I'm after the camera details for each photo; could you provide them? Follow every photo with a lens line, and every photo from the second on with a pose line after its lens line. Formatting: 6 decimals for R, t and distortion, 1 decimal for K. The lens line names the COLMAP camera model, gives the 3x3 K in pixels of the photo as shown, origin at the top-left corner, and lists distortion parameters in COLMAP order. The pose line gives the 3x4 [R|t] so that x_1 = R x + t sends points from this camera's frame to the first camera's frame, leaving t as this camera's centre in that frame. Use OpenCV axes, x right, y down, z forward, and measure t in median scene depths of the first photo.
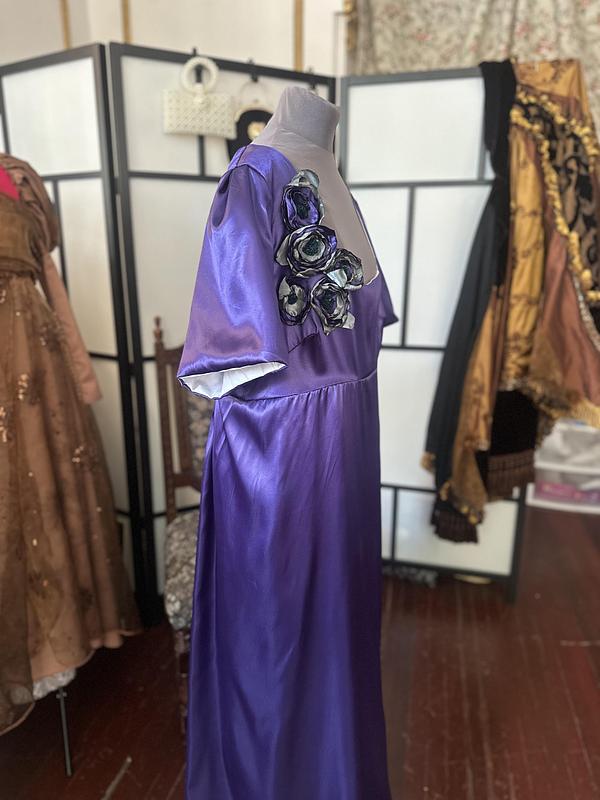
lens RADIAL K [[554.9, 0, 297.2], [0, 554.9, 394.5], [0, 0, 1]] dist [-0.018706, -0.006587]
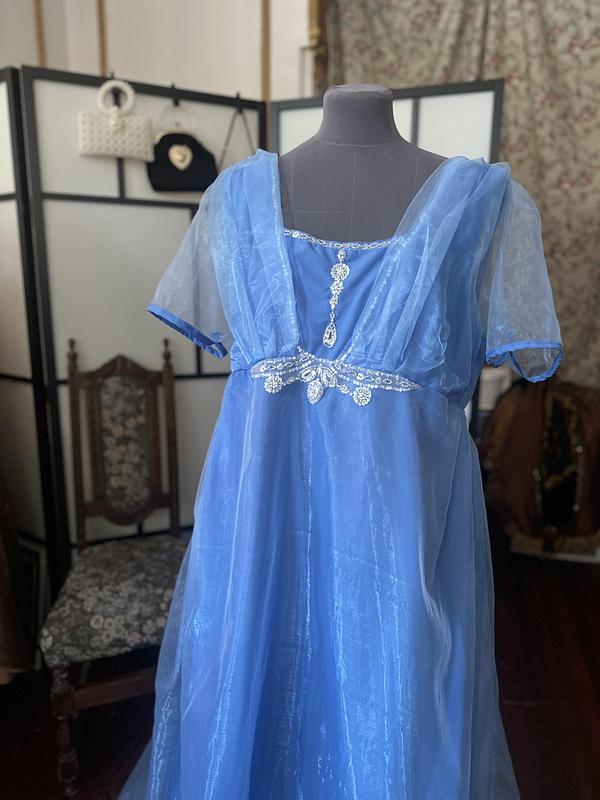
lens RADIAL K [[557.2, 0, 300.0], [0, 557.2, 400.0], [0, 0, 1]] dist [-0.008420, -0.009198]
pose [[0.998424, 0.019019, -0.052794, 0.210474], [-0.022447, 0.997625, -0.065114, 0.022304], [0.051430, 0.066196, 0.996480, 0.050549]]
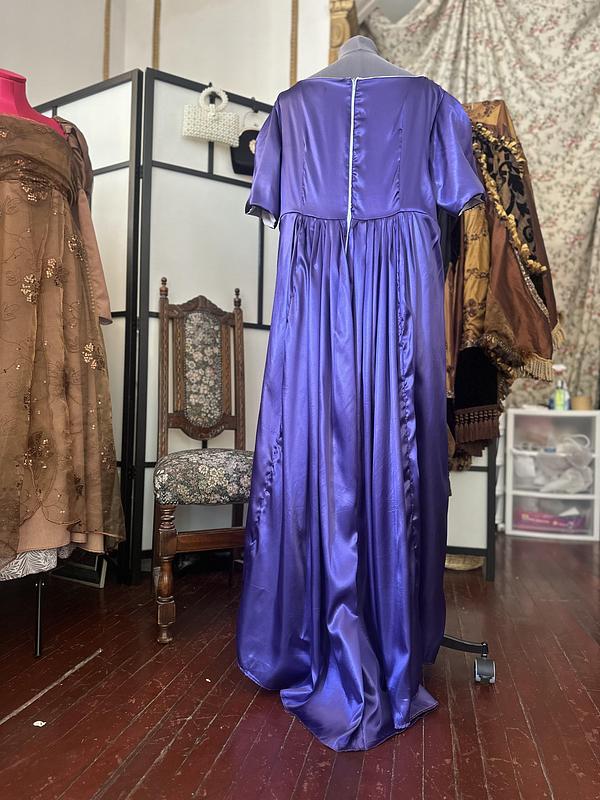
lens RADIAL K [[552.2, 0, 298.7], [0, 552.2, 417.9], [0, 0, 1]] dist [-0.001183, -0.034538]
pose [[0.999646, 0.021197, 0.016103, 0.018796], [-0.016195, 0.964367, -0.264073, 0.462993], [-0.021127, 0.263718, 0.964368, -0.052578]]
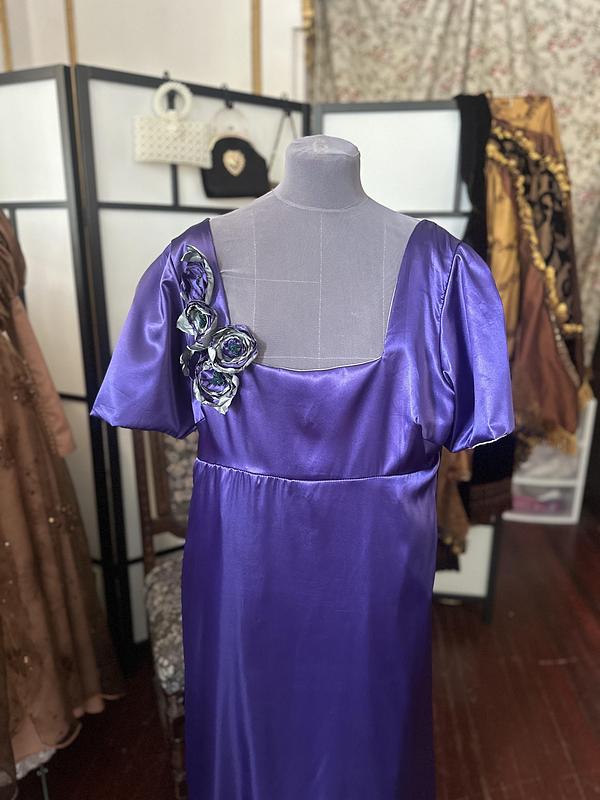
lens RADIAL K [[554.9, 0, 297.2], [0, 554.9, 394.5], [0, 0, 1]] dist [-0.018706, -0.006587]
pose [[0.993478, -0.025596, 0.111112, -0.080277], [0.025128, 0.999668, 0.005617, -0.074504], [-0.111219, -0.002788, 0.993792, 0.035849]]
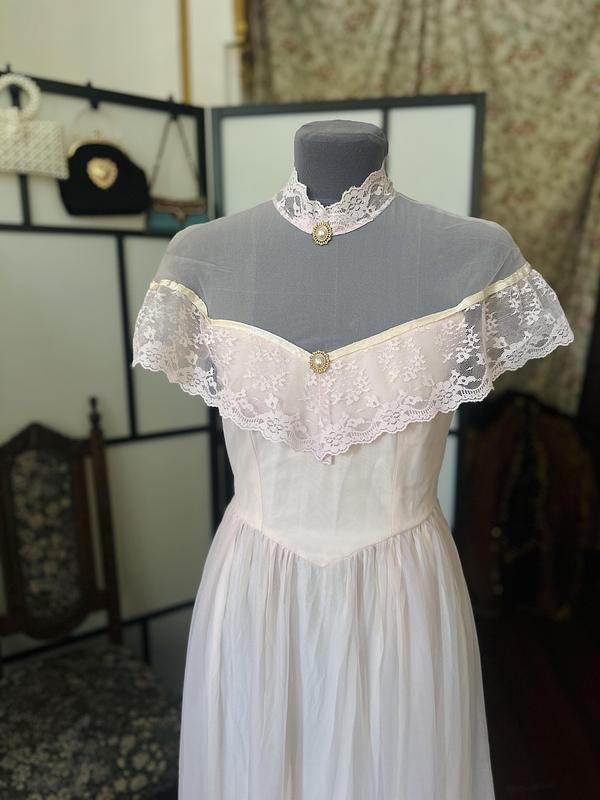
lens RADIAL K [[572.4, 0, 307.9], [0, 572.4, 402.7], [0, 0, 1]] dist [-0.024692, -0.000859]
pose [[0.992214, -0.033150, 0.120052, 0.116467], [0.041472, 0.996857, -0.067497, -0.080339], [-0.117437, 0.071951, 0.990470, 0.191245]]
